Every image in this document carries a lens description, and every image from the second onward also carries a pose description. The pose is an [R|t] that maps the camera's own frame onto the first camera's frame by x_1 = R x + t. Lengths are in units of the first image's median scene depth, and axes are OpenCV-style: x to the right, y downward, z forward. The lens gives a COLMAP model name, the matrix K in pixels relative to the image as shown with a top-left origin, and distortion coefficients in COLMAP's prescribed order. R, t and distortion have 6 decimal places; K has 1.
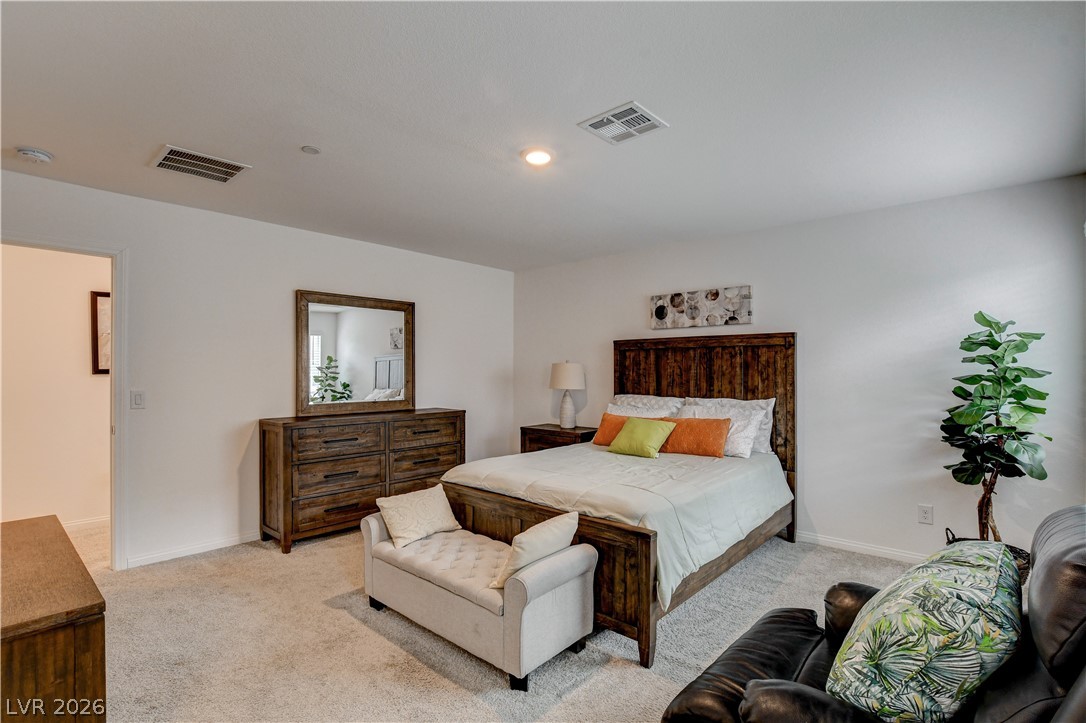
lens RADIAL K [[521.9, 0, 543.0], [0, 521.9, 361.5], [0, 0, 1]] dist [-0.026478, 0.000158]
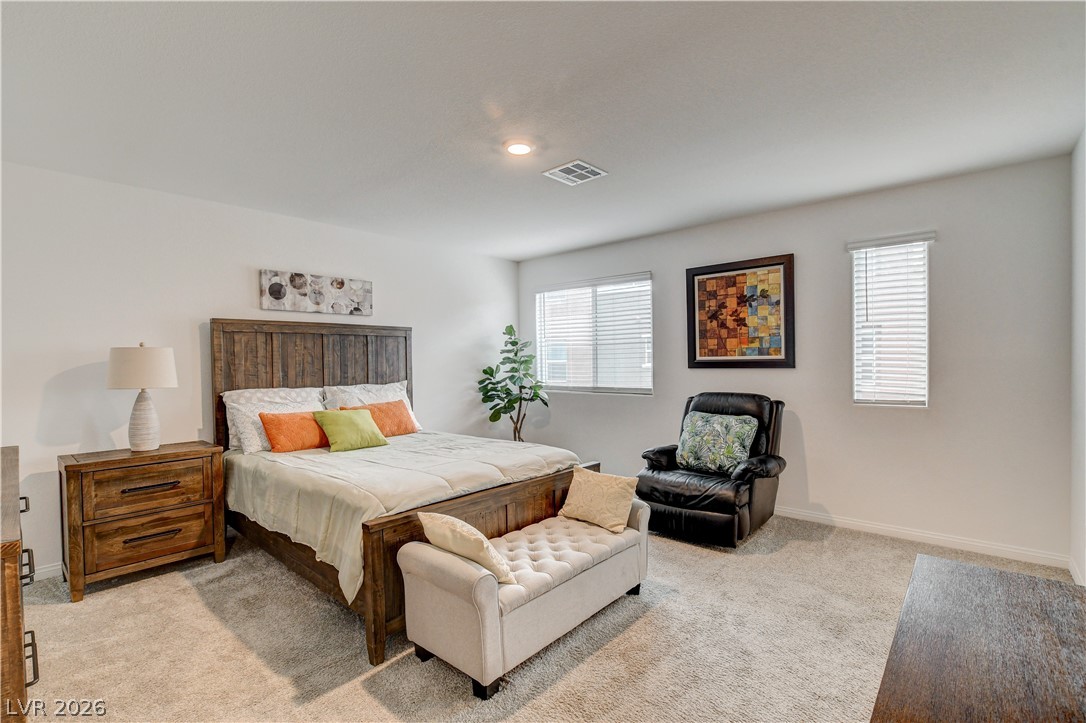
lens RADIAL K [[492.4, 0, 544.0], [0, 492.4, 367.9], [0, 0, 1]] dist [-0.021452, 0.000778]
pose [[-0.010829, -0.017245, 0.999793, -0.624444], [-0.005505, 0.999837, 0.017186, 0.017212], [-0.999926, -0.005317, -0.010922, 0.604503]]
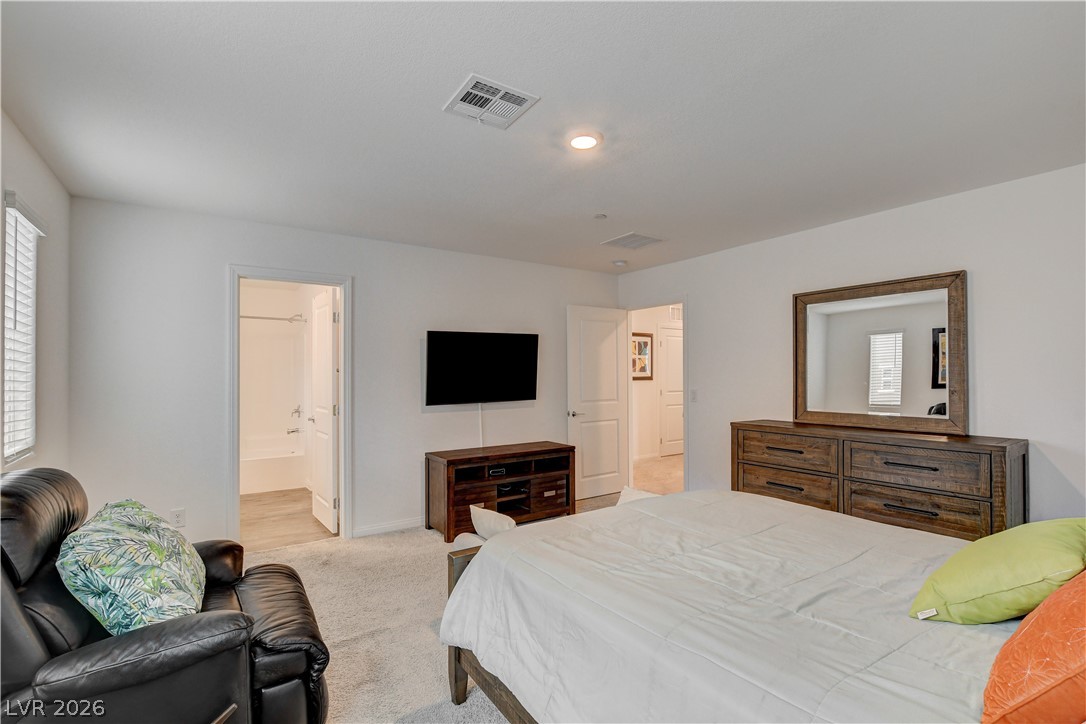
lens RADIAL K [[486.7, 0, 536.4], [0, 486.7, 367.2], [0, 0, 1]] dist [0.000840, 0.000119]
pose [[-0.245555, -0.019464, -0.969187, 0.521229], [0.019604, 0.999494, -0.025039, 0.013645], [0.969184, -0.025149, -0.245050, 0.703547]]
